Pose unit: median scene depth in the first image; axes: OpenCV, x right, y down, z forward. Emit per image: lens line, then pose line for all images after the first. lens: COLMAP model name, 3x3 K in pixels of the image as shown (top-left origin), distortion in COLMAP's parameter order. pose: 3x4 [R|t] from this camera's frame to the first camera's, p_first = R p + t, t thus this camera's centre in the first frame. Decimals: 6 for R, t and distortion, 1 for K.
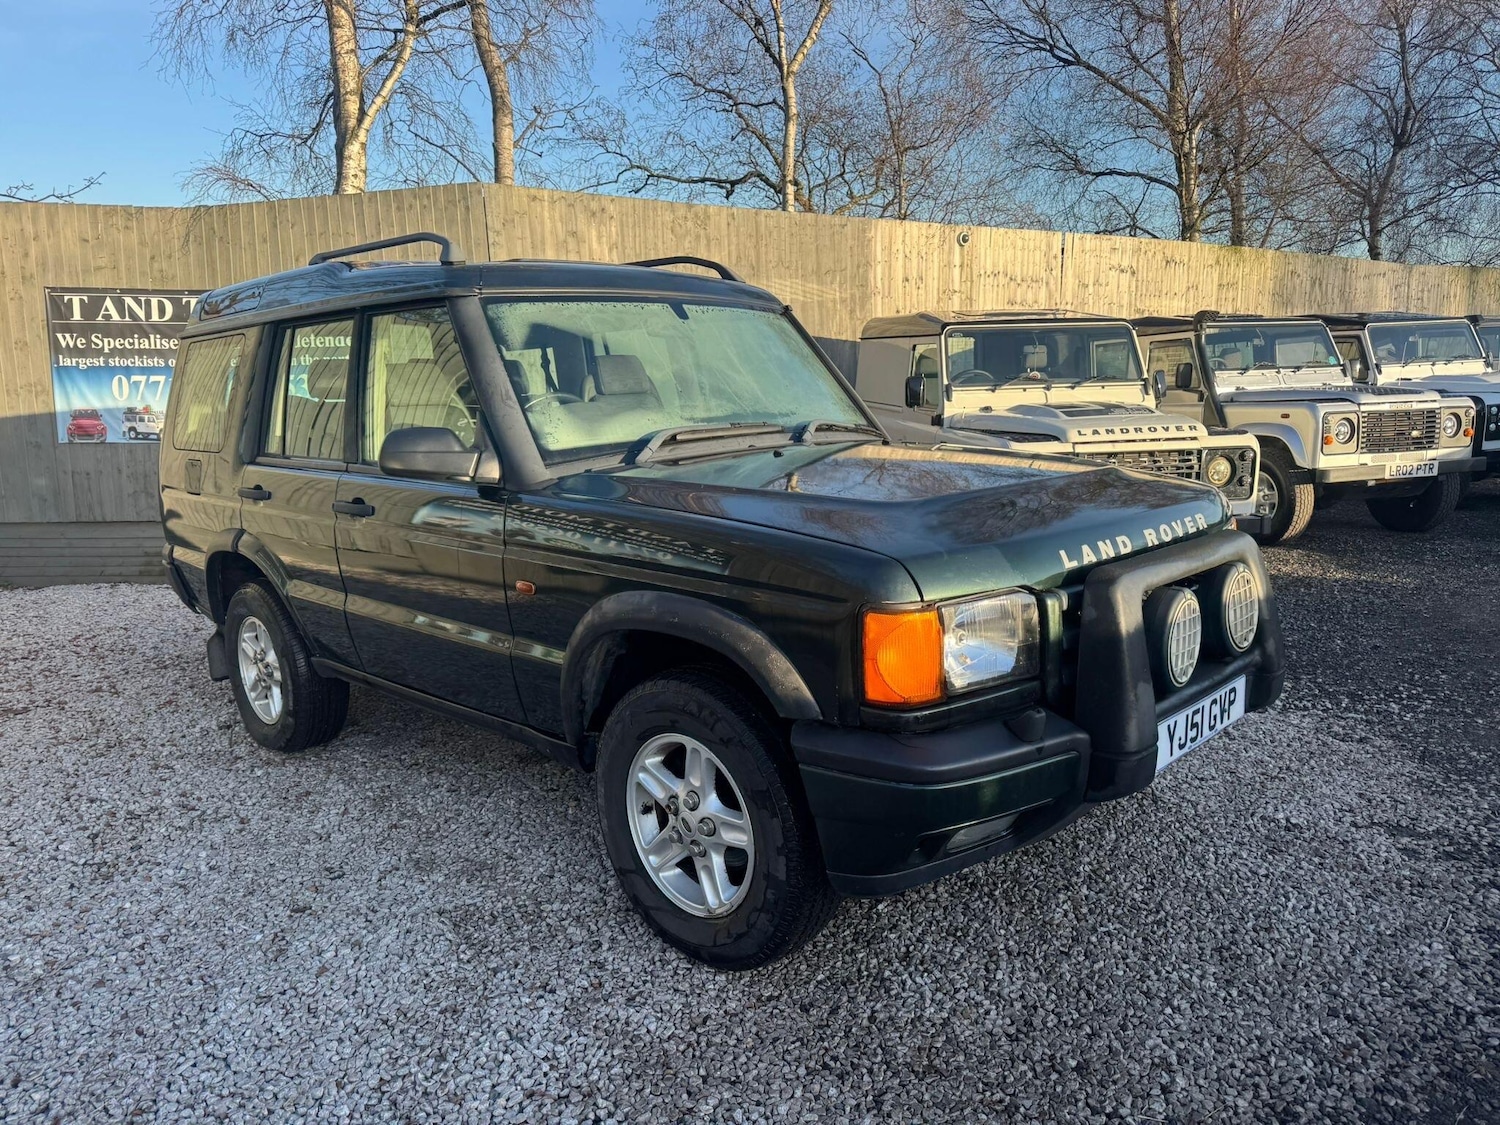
lens RADIAL K [[1016.6, 0, 760.7], [0, 1016.6, 588.1], [0, 0, 1]] dist [0.019155, -0.021258]
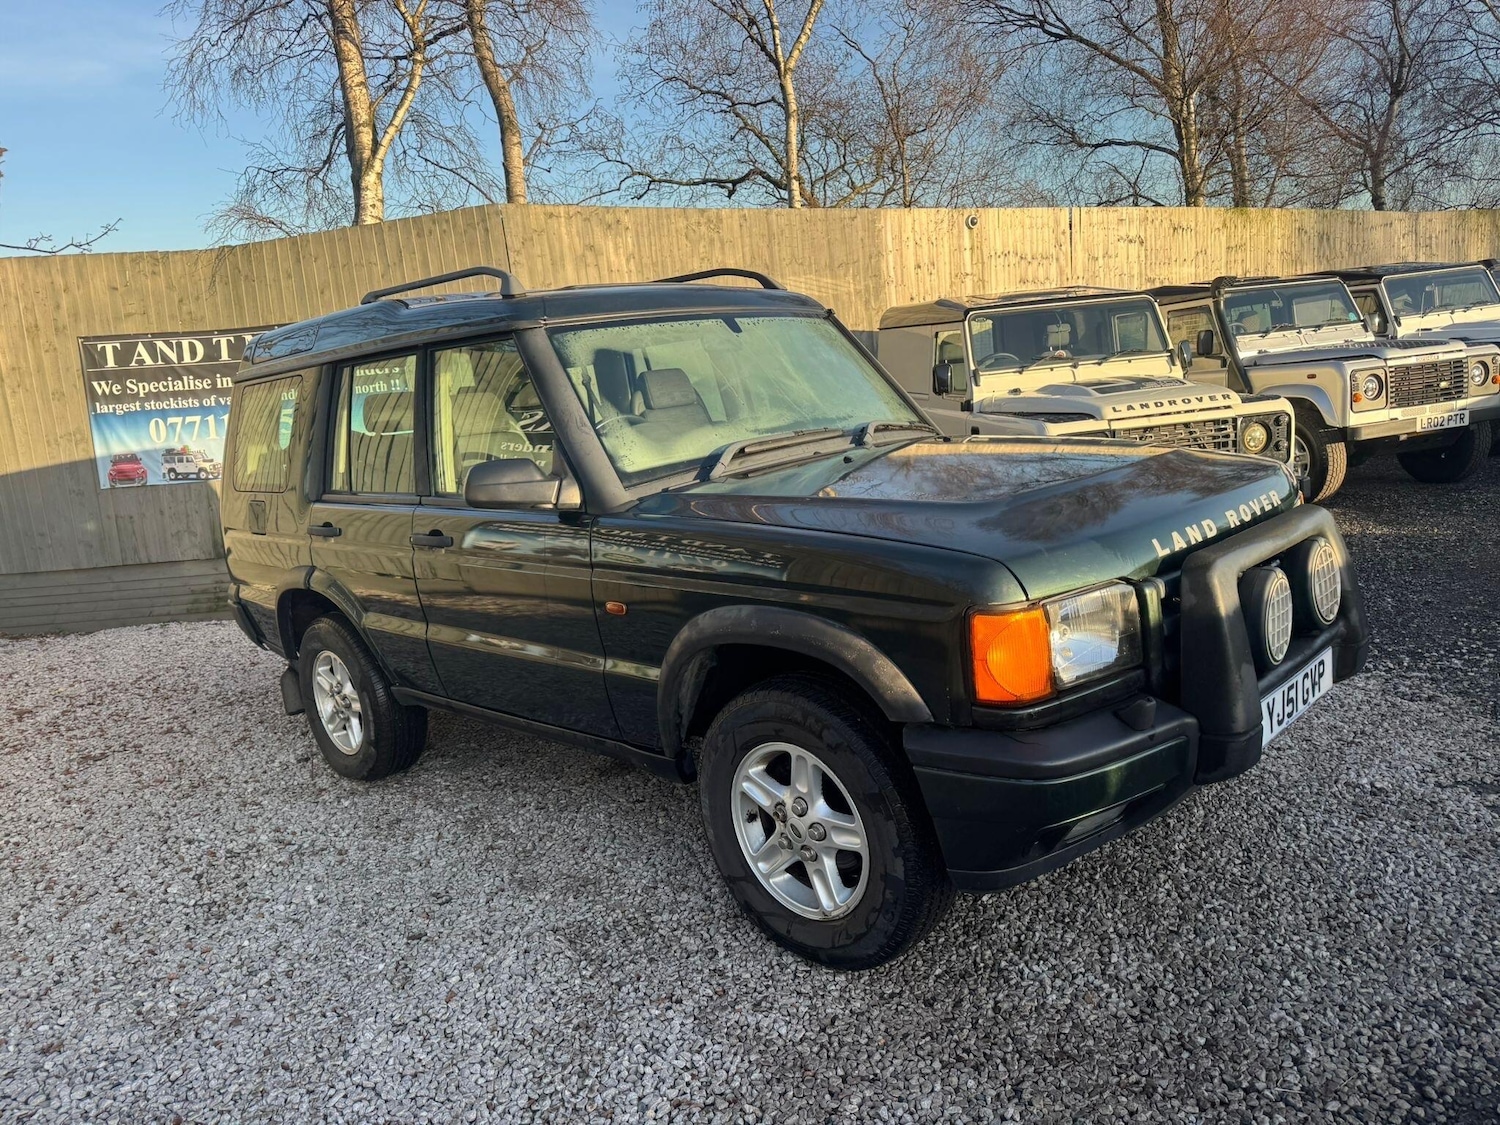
lens RADIAL K [[1015.1, 0, 766.6], [0, 1015.1, 576.8], [0, 0, 1]] dist [0.020047, -0.020421]
pose [[0.997542, -0.068810, -0.013227, -0.052154], [0.068765, 0.997625, -0.003849, -0.014716], [0.013461, 0.002930, 0.999905, -0.016765]]
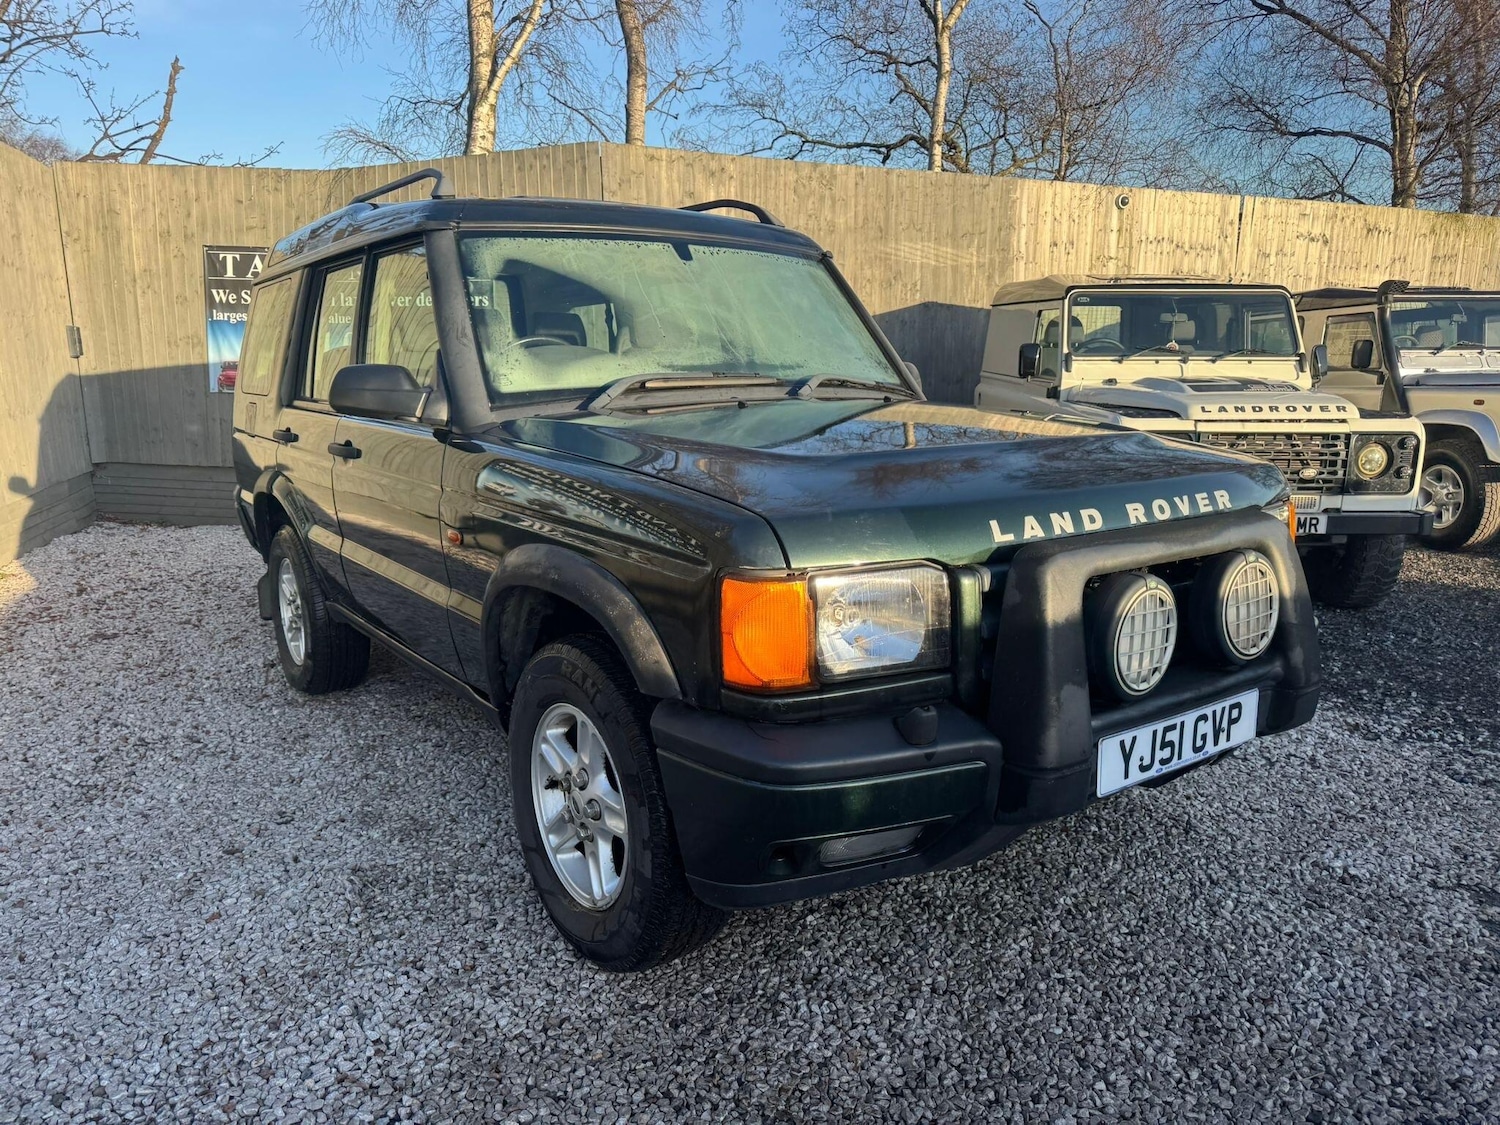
lens RADIAL K [[1025.4, 0, 744.0], [0, 1025.4, 579.9], [0, 0, 1]] dist [0.005893, -0.005529]
pose [[0.983462, 0.060579, -0.170681, 0.159497], [-0.058296, 0.998131, 0.018360, 0.005320], [0.171474, -0.008106, 0.985155, 0.093475]]
